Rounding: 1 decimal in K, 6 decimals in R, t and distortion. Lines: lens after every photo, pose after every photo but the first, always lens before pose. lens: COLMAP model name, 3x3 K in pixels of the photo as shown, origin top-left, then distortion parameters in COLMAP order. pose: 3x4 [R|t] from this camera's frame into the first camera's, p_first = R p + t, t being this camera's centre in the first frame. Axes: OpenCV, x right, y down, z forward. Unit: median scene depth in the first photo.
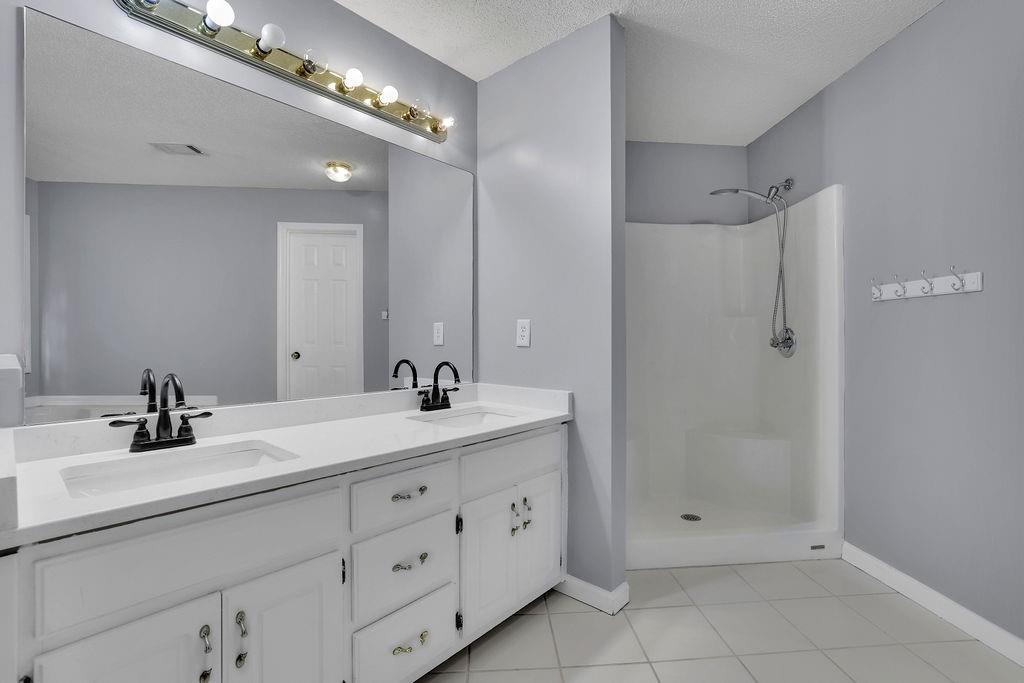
lens RADIAL K [[449.8, 0, 537.2], [0, 449.8, 337.8], [0, 0, 1]] dist [-0.014011, 0.003537]
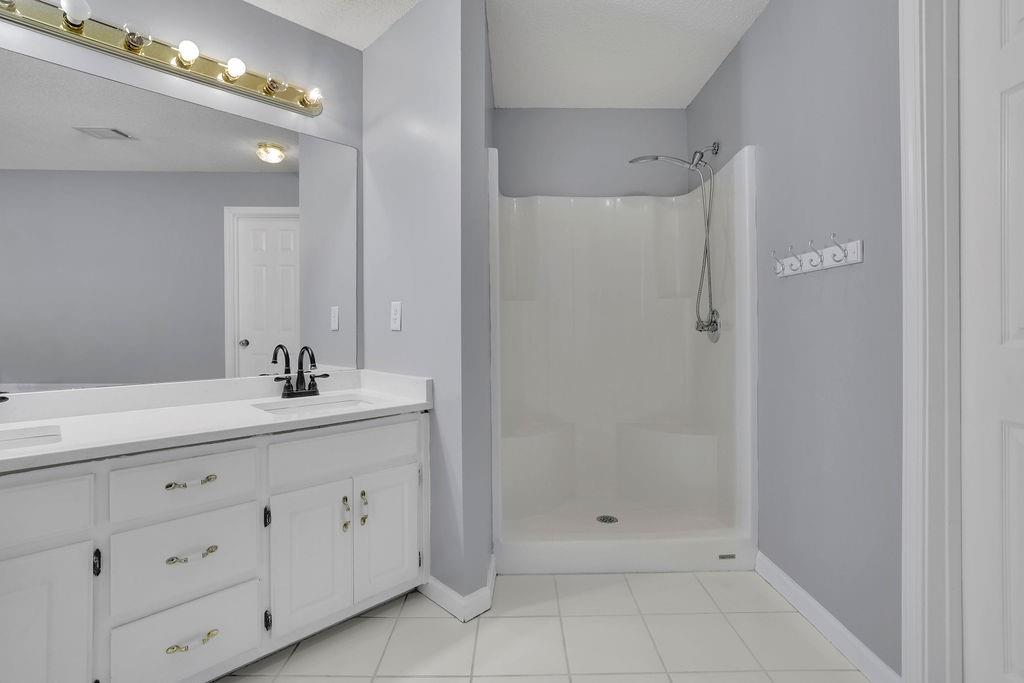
lens RADIAL K [[476.7, 0, 529.0], [0, 476.7, 325.7], [0, 0, 1]] dist [0.000020, 0.004419]
pose [[0.996916, -0.004265, -0.078362, 0.325442], [0.004189, 0.999991, -0.001136, 0.011528], [0.078366, 0.000804, 0.996924, 0.028713]]
